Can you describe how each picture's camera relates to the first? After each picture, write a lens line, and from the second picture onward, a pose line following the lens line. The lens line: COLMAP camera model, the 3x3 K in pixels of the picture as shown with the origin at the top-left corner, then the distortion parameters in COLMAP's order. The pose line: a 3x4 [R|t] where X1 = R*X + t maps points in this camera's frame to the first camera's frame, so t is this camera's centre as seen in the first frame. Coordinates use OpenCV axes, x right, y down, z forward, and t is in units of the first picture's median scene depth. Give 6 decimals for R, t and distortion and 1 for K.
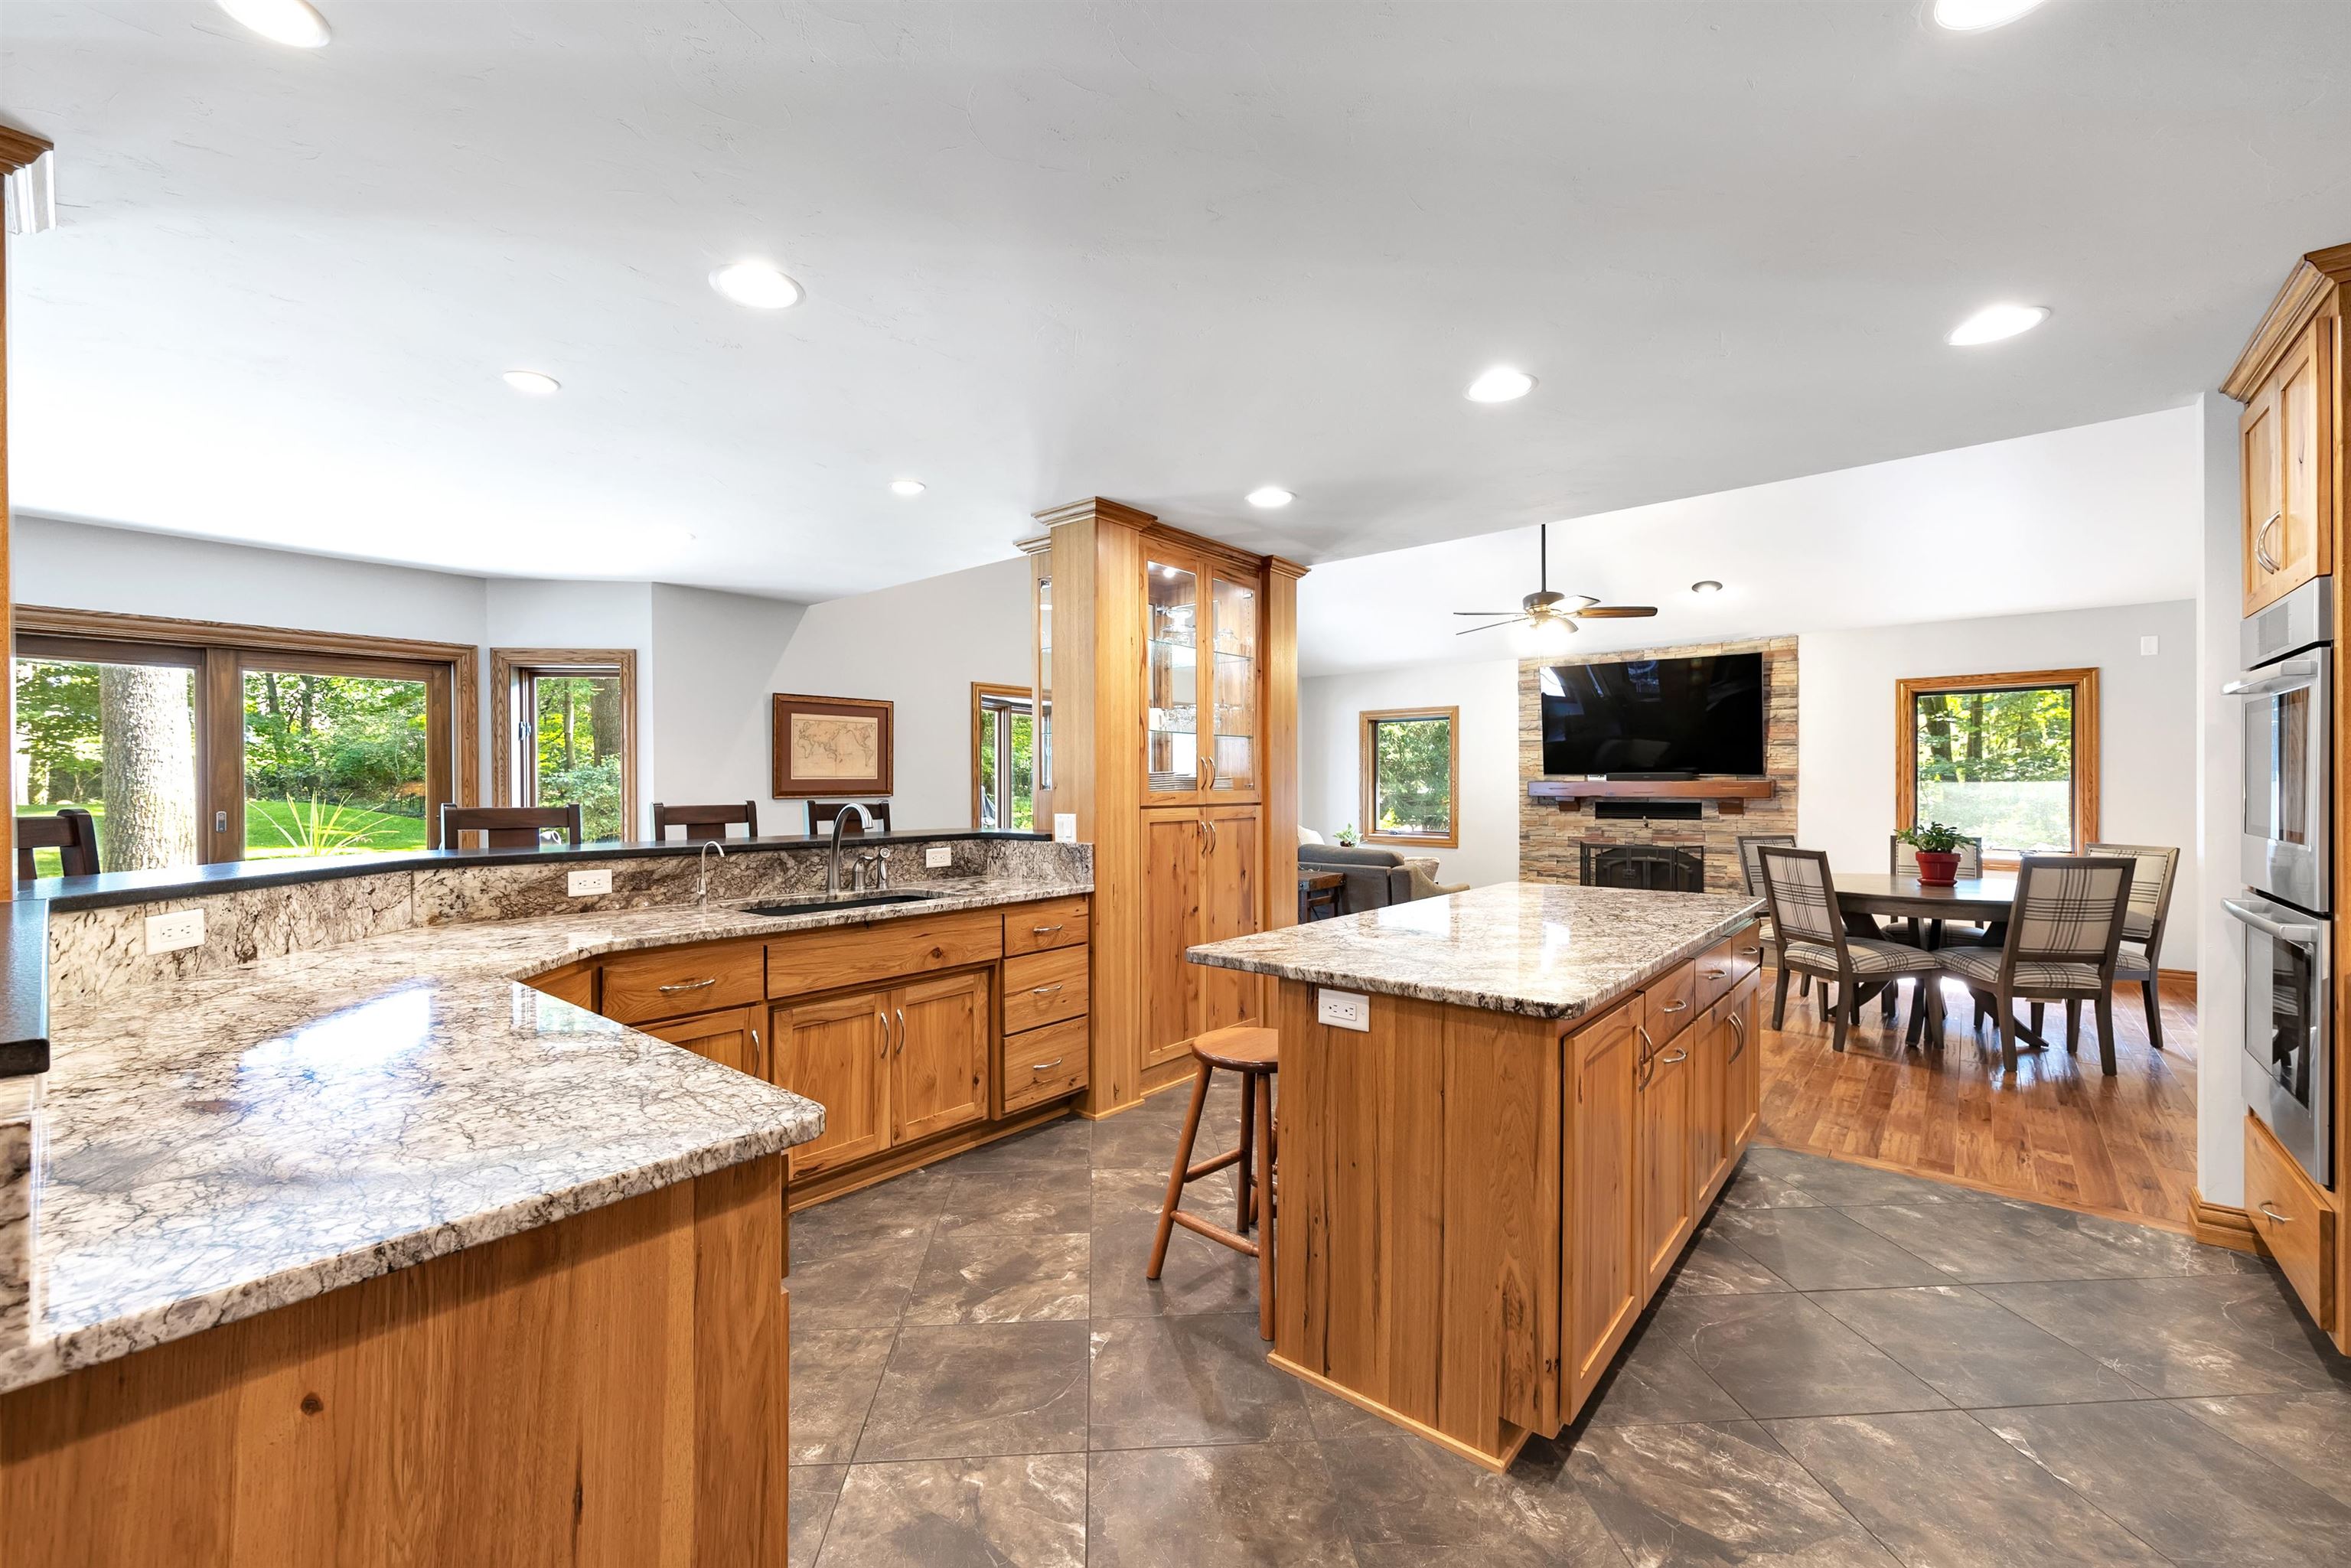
lens RADIAL K [[949.5, 0, 1161.0], [0, 949.5, 804.1], [0, 0, 1]] dist [0.007235, -0.000647]
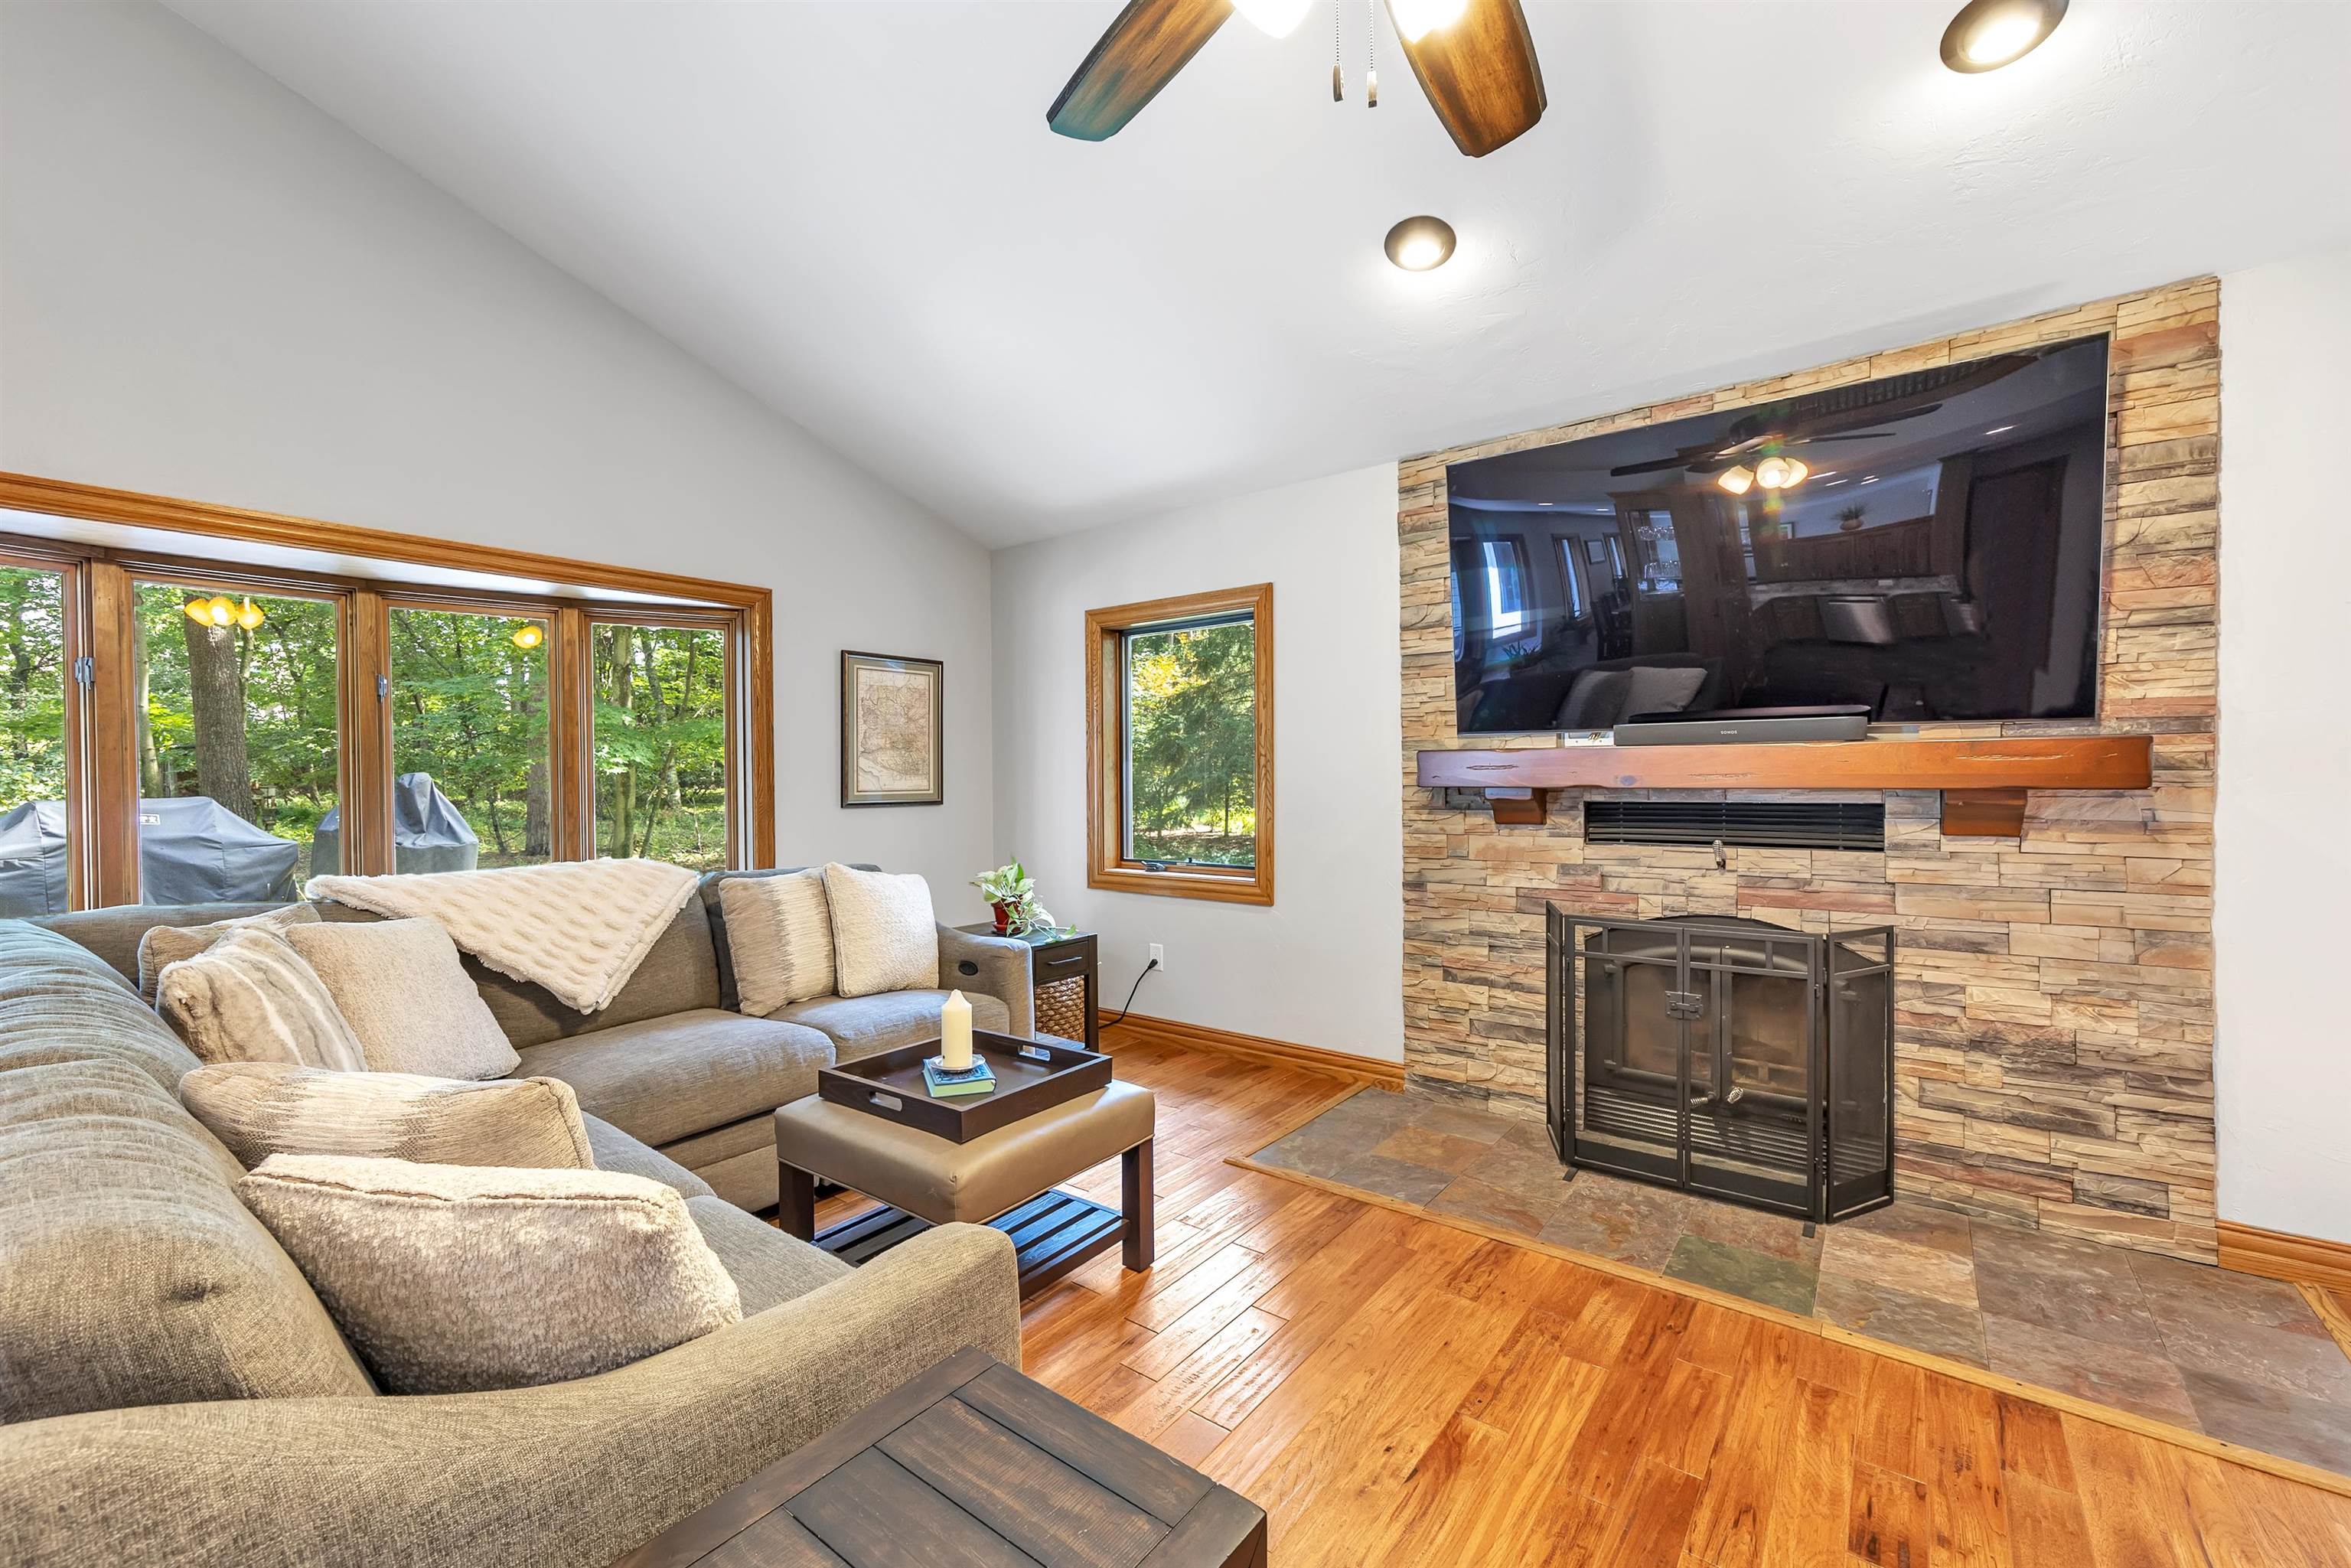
lens RADIAL K [[949.5, 0, 1172.6], [0, 949.5, 791.4], [0, 0, 1]] dist [0.007235, -0.000647]
pose [[0.998981, -0.006016, 0.044741, 0.303085], [0.006152, 0.999977, -0.002903, -0.006739], [-0.044722, 0.003175, 0.998994, 0.691484]]
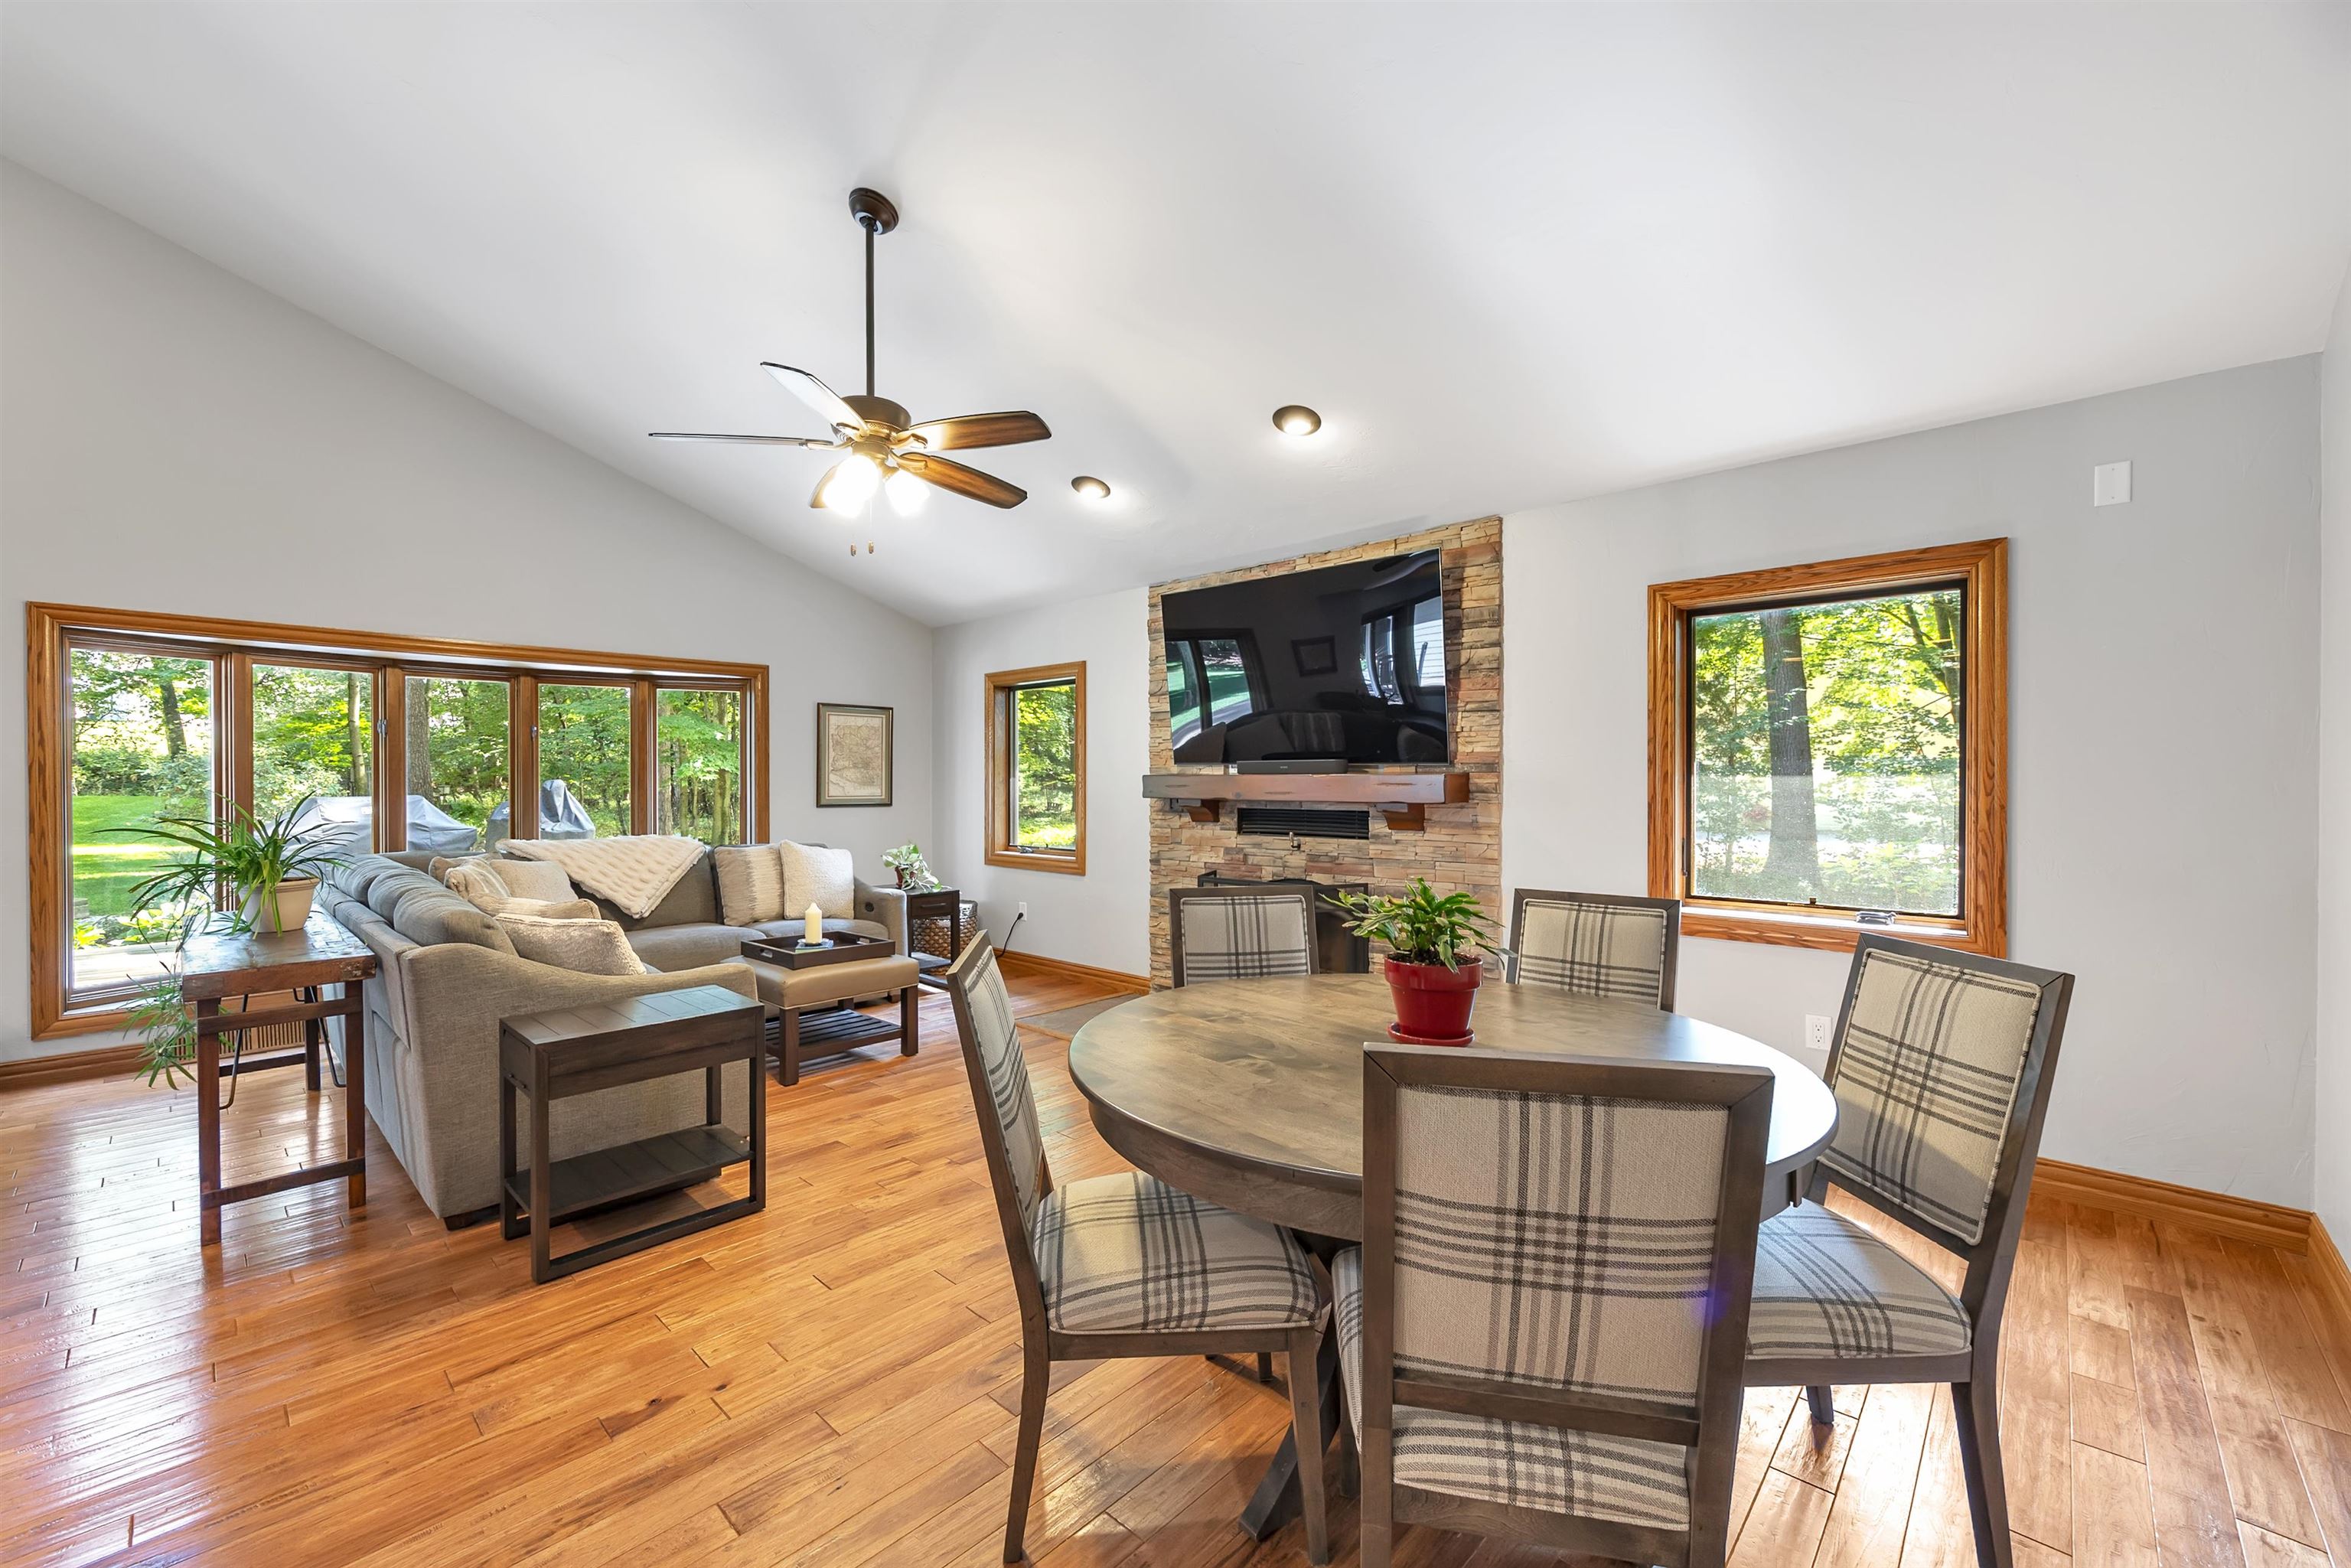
lens RADIAL K [[949.5, 0, 1178.1], [0, 949.5, 789.1], [0, 0, 1]] dist [0.007235, -0.000647]
pose [[0.998702, 0.003732, -0.050803, 0.502543], [-0.004297, 0.999930, -0.011014, -0.008196], [0.050758, 0.011218, 0.998648, 0.425562]]
